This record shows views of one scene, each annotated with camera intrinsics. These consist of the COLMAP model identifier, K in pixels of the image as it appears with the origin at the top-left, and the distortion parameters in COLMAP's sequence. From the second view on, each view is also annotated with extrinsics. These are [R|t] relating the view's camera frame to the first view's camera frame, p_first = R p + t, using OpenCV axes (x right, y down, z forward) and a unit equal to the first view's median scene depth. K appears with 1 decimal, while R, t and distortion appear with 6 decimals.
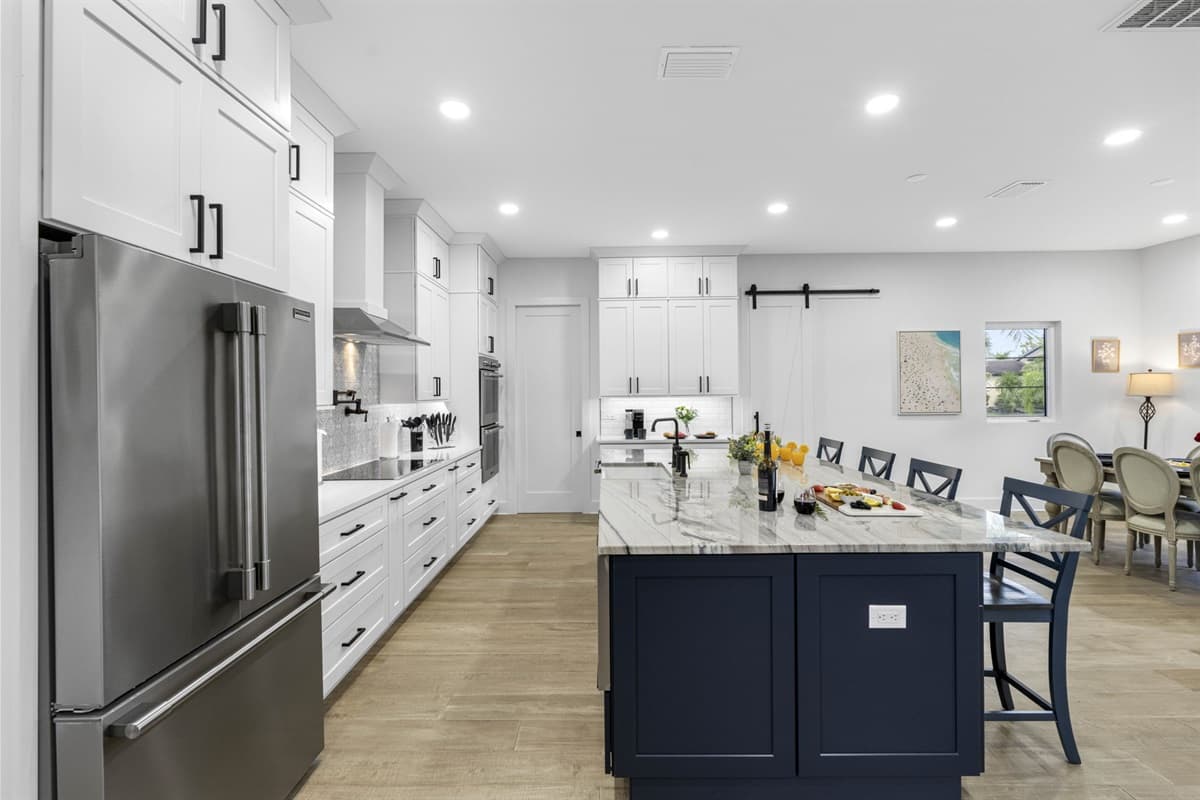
lens RADIAL K [[531.0, 0, 597.2], [0, 531.0, 389.5], [0, 0, 1]] dist [-0.002048, -0.000945]
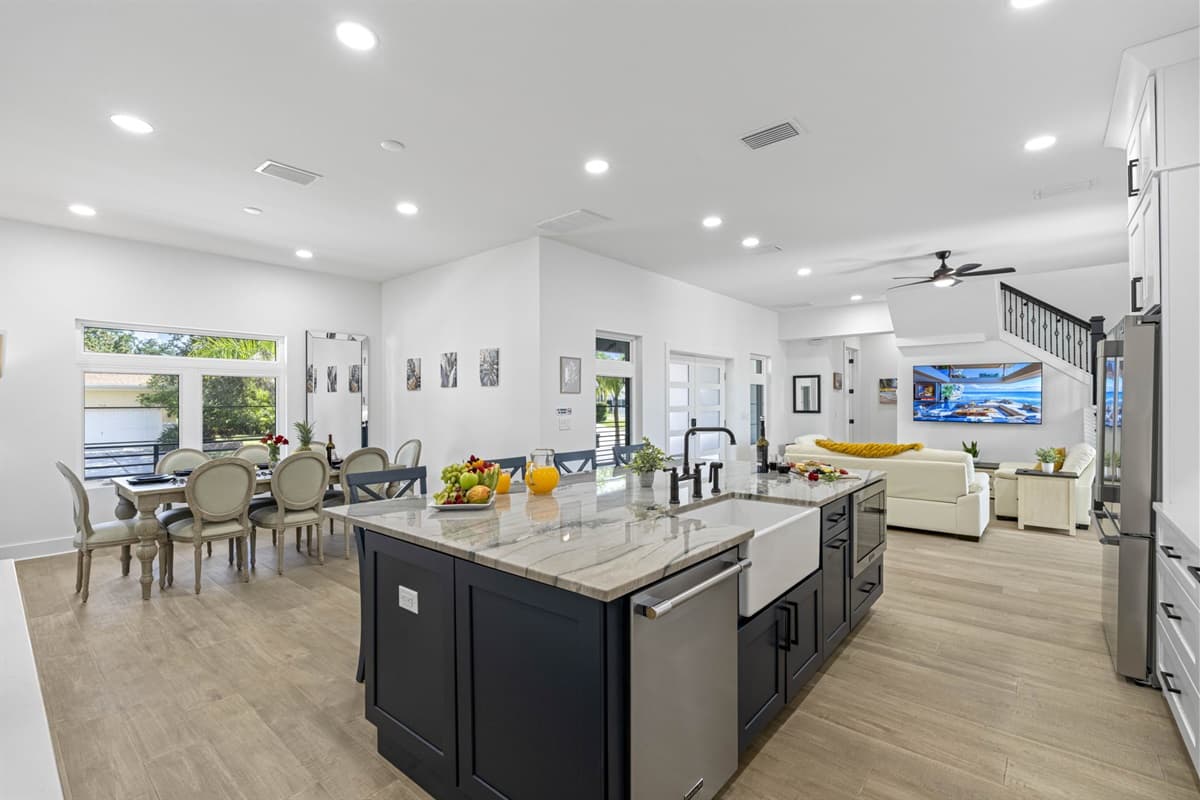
lens RADIAL K [[531.0, 0, 616.7], [0, 531.0, 402.7], [0, 0, 1]] dist [-0.002048, -0.000945]
pose [[-0.784318, 0.012466, 0.620234, -0.157752], [0.009447, 0.999922, -0.008151, 0.016822], [-0.620287, -0.000533, -0.784375, 1.145618]]
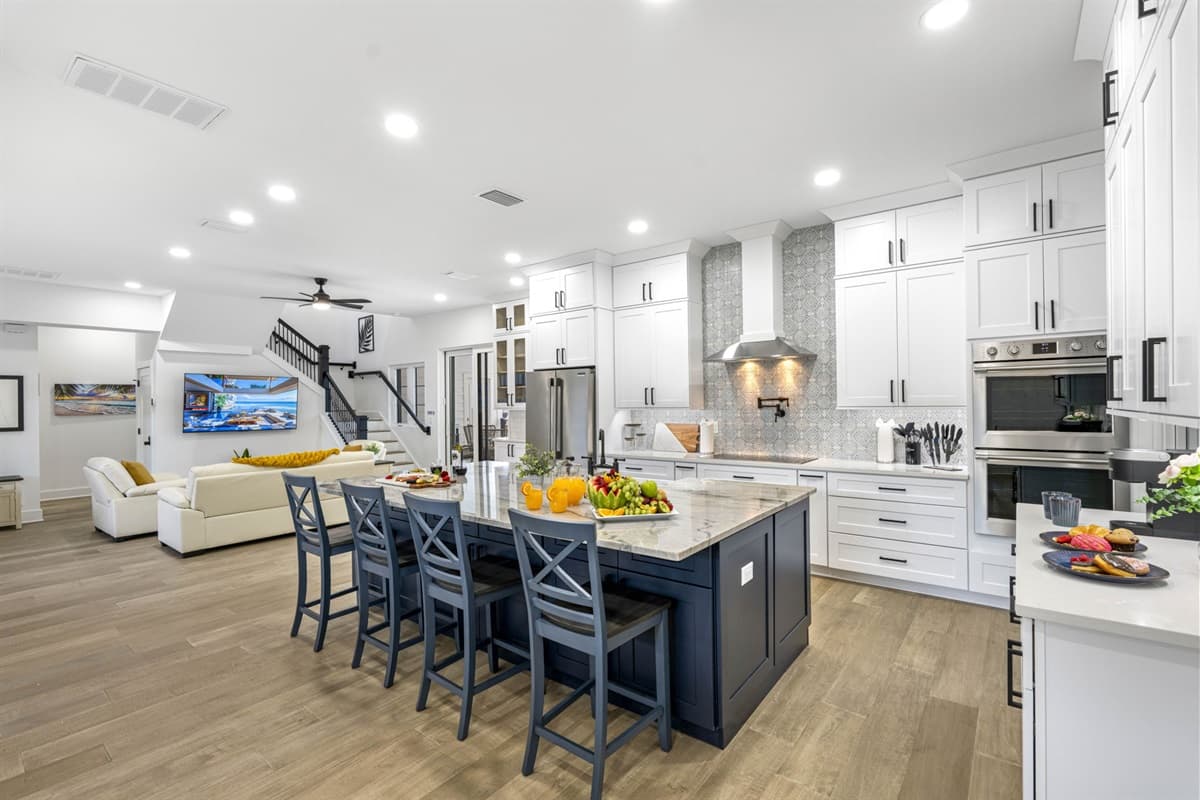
lens RADIAL K [[531.0, 0, 595.0], [0, 531.0, 400.8], [0, 0, 1]] dist [-0.002048, -0.000945]
pose [[-0.605790, 0.015259, -0.795478, 0.666630], [0.021515, 0.999765, 0.002794, -0.002599], [0.795333, -0.015422, -0.605976, 1.123939]]
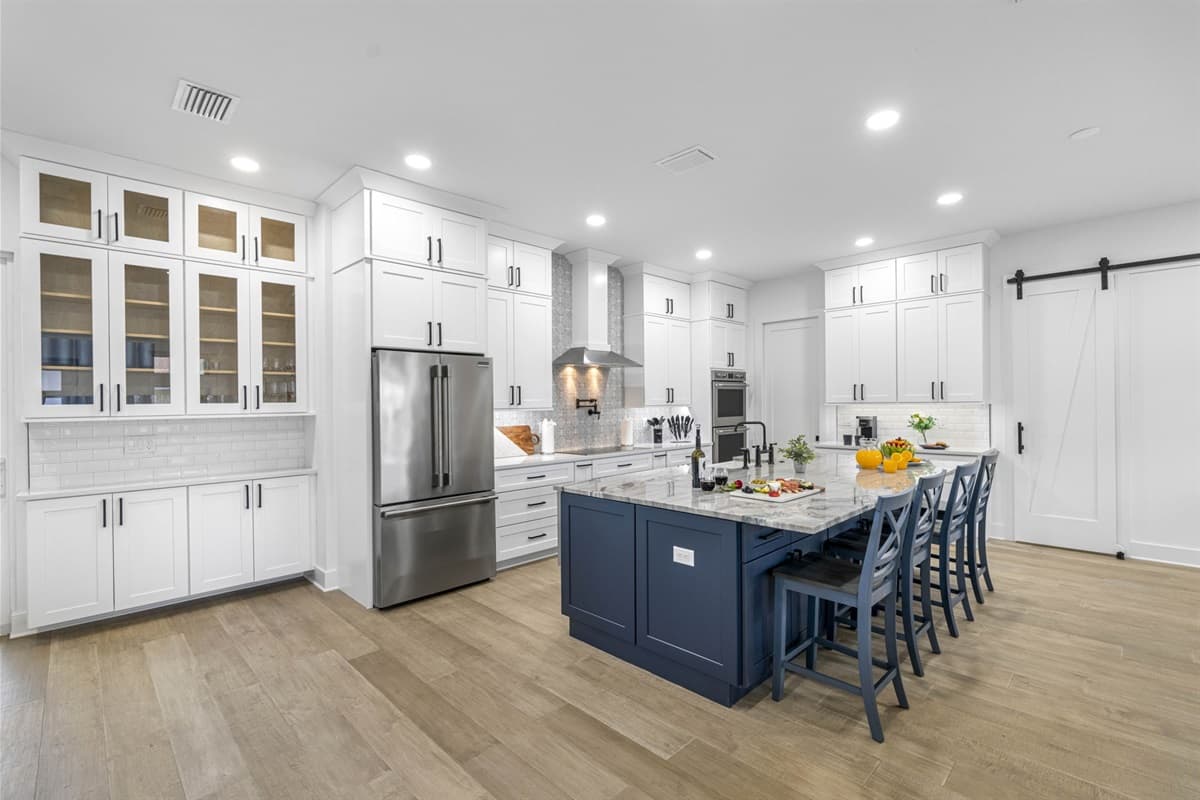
lens RADIAL K [[531.0, 0, 608.1], [0, 531.0, 402.3], [0, 0, 1]] dist [-0.002048, -0.000945]
pose [[0.719076, 0.002653, -0.694926, 0.513674], [0.007327, 0.999908, 0.011398, -0.004542], [0.694892, -0.013288, 0.718991, -0.068194]]
